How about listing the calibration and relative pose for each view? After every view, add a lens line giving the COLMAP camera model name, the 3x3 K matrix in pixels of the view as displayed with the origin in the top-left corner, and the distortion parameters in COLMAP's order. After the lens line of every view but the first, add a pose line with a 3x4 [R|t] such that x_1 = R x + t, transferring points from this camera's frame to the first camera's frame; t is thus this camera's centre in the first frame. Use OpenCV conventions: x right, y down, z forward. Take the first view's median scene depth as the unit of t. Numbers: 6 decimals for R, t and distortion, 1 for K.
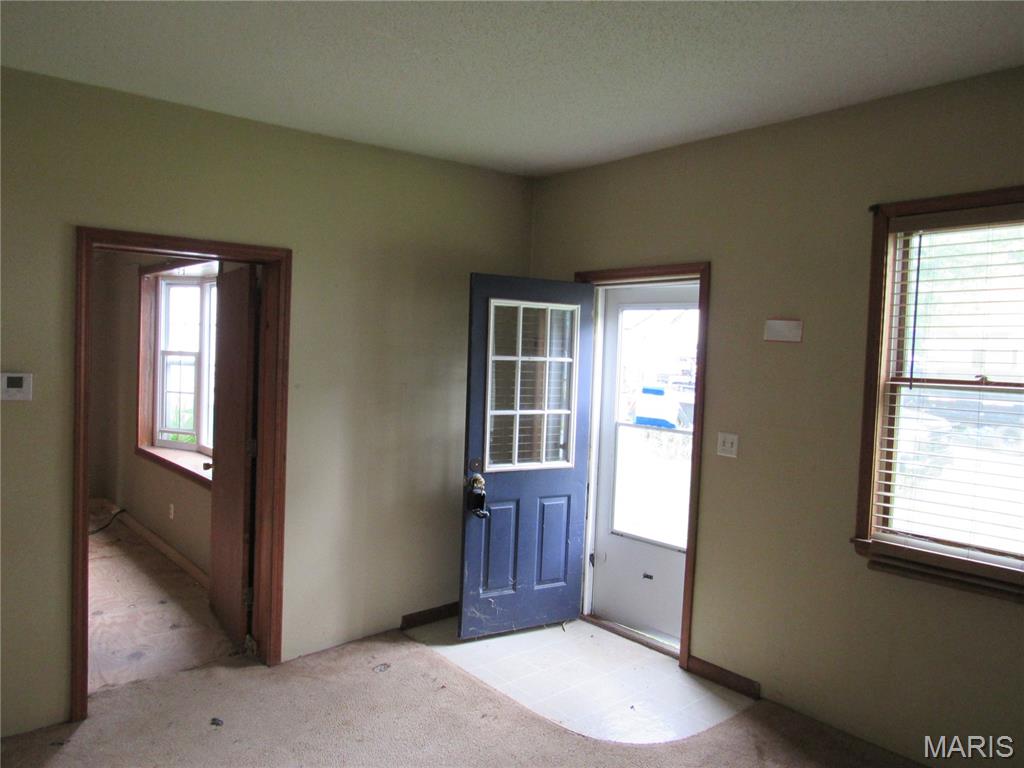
lens RADIAL K [[737.0, 0, 511.9], [0, 737.0, 384.7], [0, 0, 1]] dist [-0.014149, -0.004462]
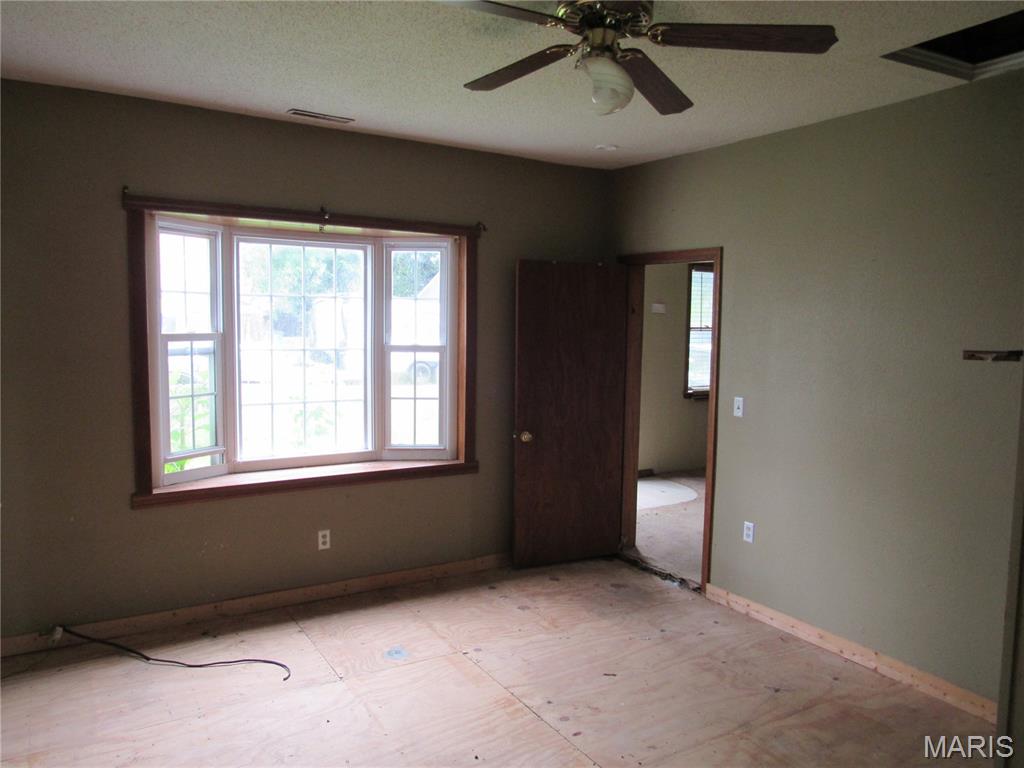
lens RADIAL K [[737.0, 0, 511.2], [0, 737.0, 382.6], [0, 0, 1]] dist [-0.014149, -0.004462]
pose [[0.165931, -0.120570, 0.978739, -1.266141], [0.035016, 0.992592, 0.116340, -0.082192], [-0.985516, 0.014967, 0.168923, 0.723042]]
